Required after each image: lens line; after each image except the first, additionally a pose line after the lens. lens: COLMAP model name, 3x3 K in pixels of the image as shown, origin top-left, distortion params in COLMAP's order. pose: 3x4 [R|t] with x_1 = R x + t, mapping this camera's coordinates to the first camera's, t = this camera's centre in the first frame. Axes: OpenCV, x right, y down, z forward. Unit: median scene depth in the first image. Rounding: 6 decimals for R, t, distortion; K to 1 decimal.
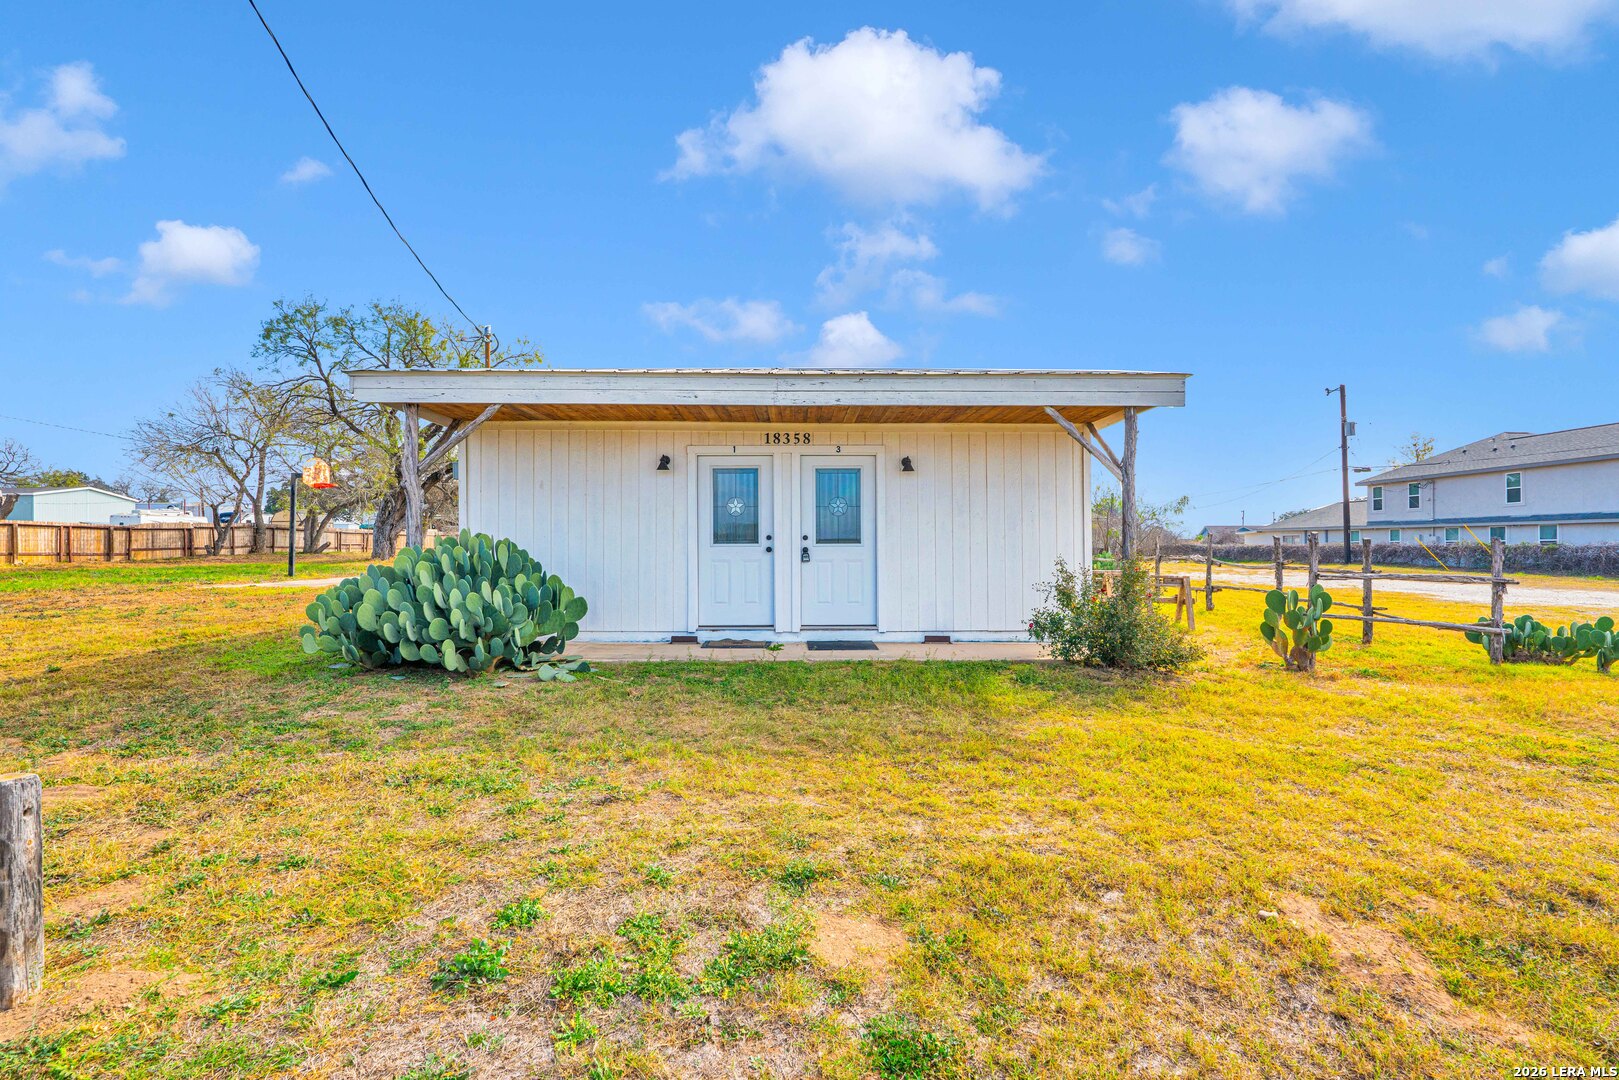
lens RADIAL K [[718.4, 0, 809.5], [0, 718.4, 540.0], [0, 0, 1]] dist [-0.008289, 0.000224]
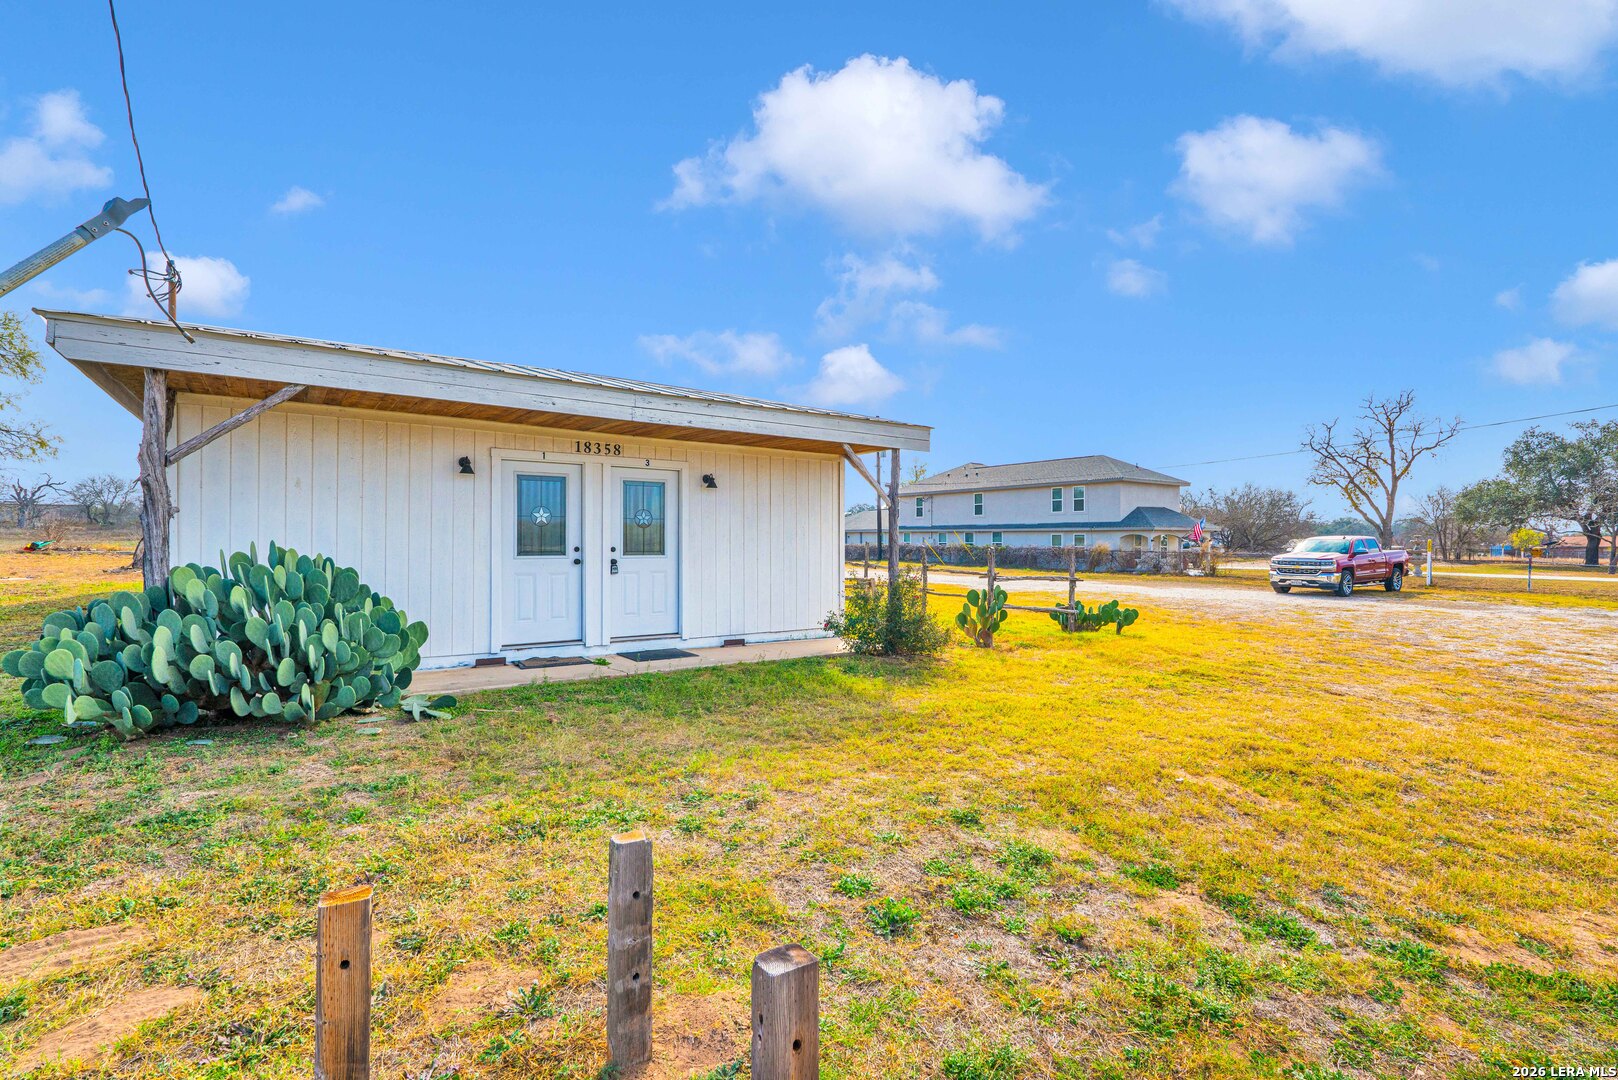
lens RADIAL K [[748.2, 0, 809.0], [0, 748.2, 540.0], [0, 0, 1]] dist [-0.010365, 0.000051]
pose [[0.822729, 0.007720, 0.568381, -0.375316], [-0.012373, 0.999914, 0.004329, -0.024253], [-0.568299, -0.010594, 0.822754, -0.003288]]
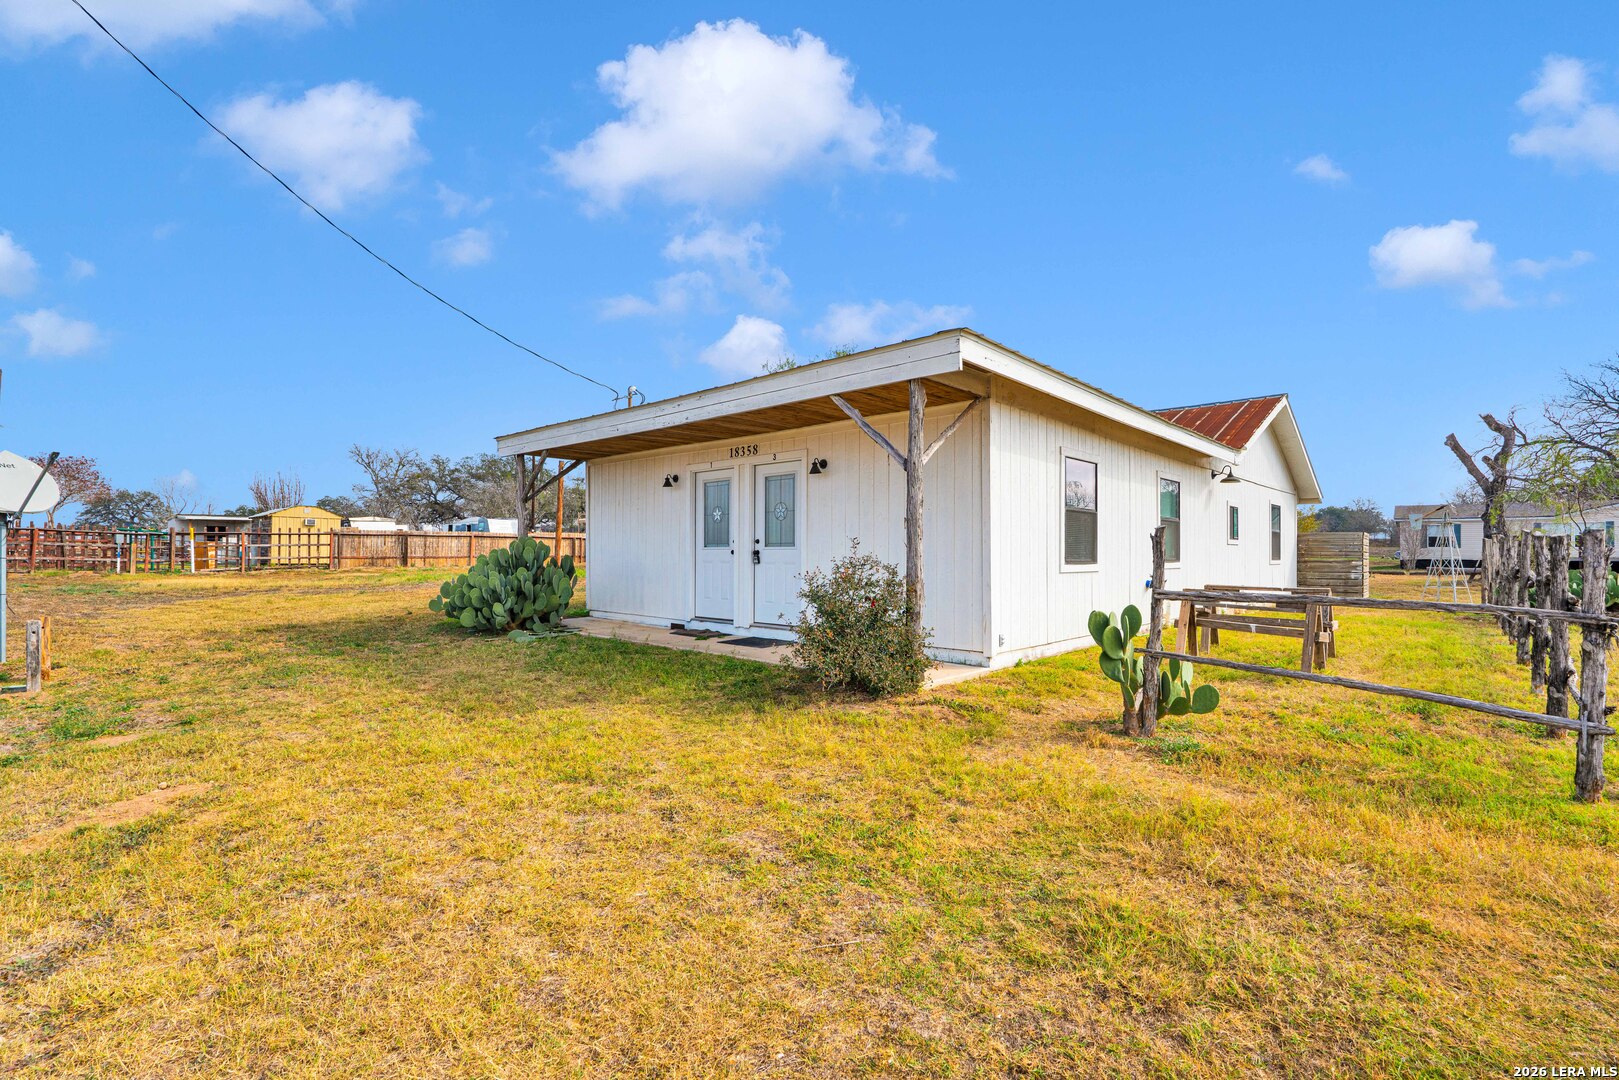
lens RADIAL K [[748.7, 0, 809.5], [0, 748.7, 540.0], [0, 0, 1]] dist [-0.010365, 0.000051]
pose [[0.718500, -0.008592, -0.695474, 0.844325], [-0.000138, 0.999922, -0.012496, 0.009053], [0.695527, 0.009074, 0.718443, 0.249419]]
